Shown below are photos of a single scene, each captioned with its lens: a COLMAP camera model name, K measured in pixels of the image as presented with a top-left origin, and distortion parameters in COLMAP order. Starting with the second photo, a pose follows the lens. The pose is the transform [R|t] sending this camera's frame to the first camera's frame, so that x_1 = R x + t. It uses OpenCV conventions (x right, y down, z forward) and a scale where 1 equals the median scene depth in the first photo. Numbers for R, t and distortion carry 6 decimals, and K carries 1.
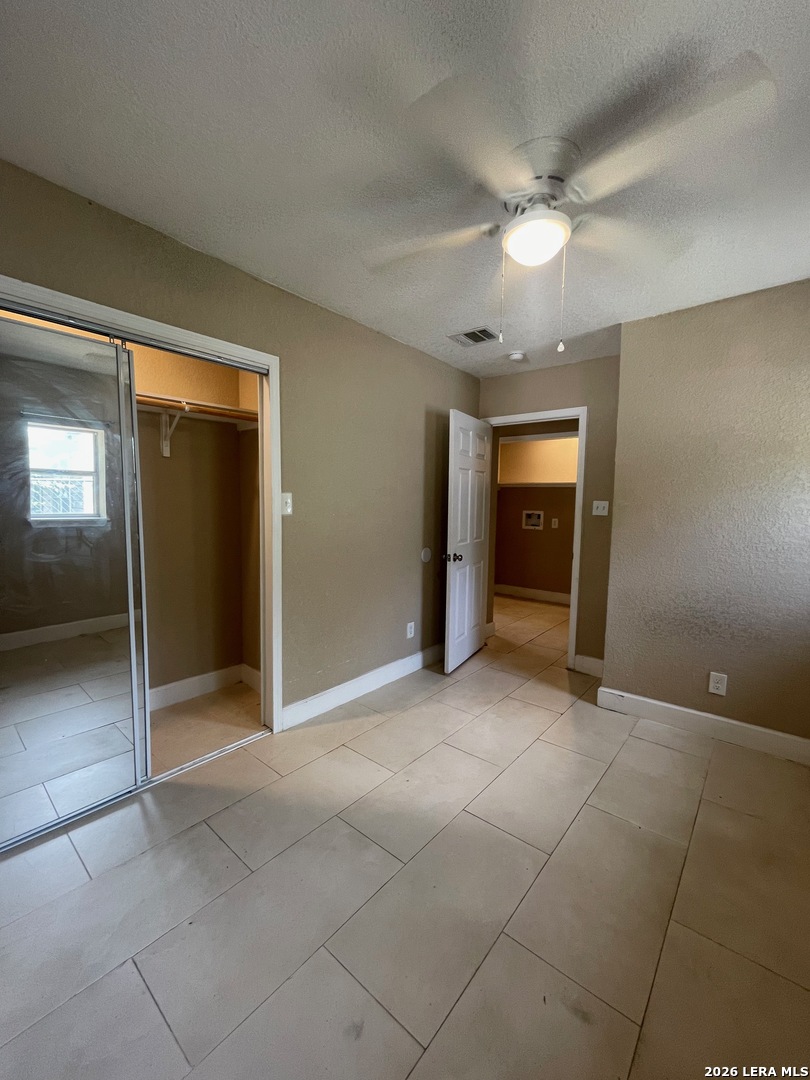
lens RADIAL K [[437.8, 0, 398.9], [0, 437.8, 536.6], [0, 0, 1]] dist [-0.002582, 0.000289]
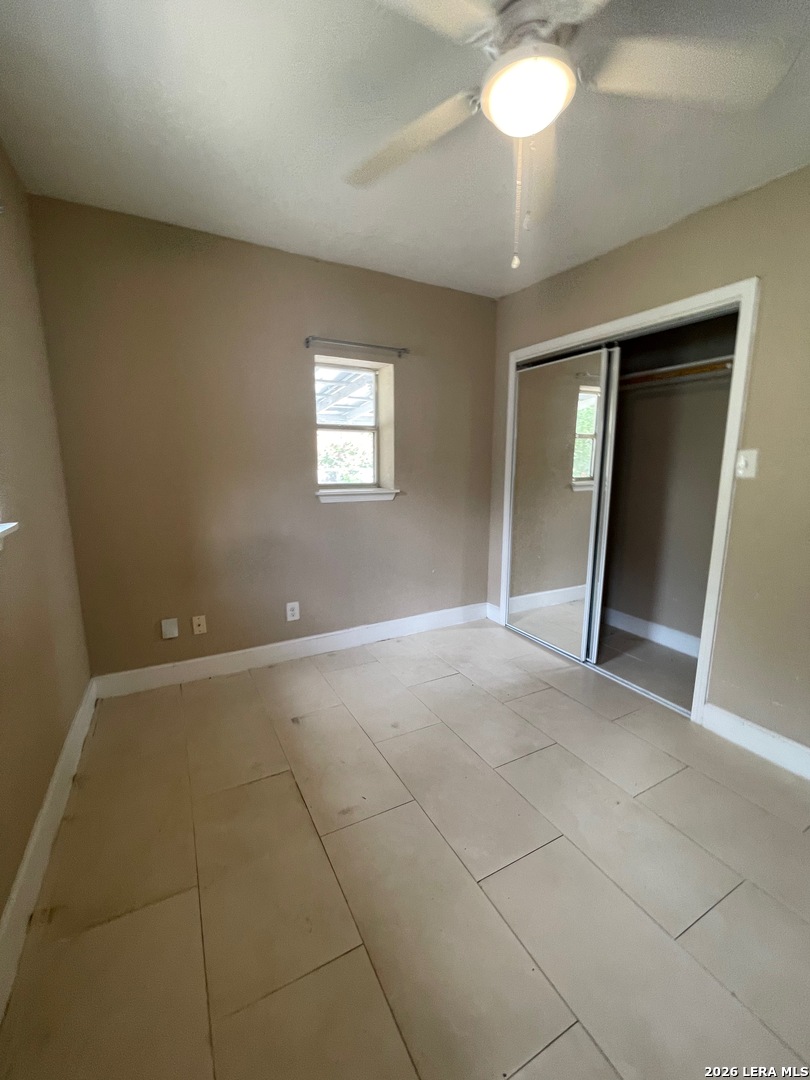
lens RADIAL K [[437.8, 0, 398.9], [0, 437.8, 536.6], [0, 0, 1]] dist [-0.002582, 0.000289]
pose [[-0.361422, 0.145015, -0.921056, 0.954214], [-0.091476, 0.977551, 0.189804, -0.050759], [0.927904, 0.152854, -0.340043, 0.928507]]
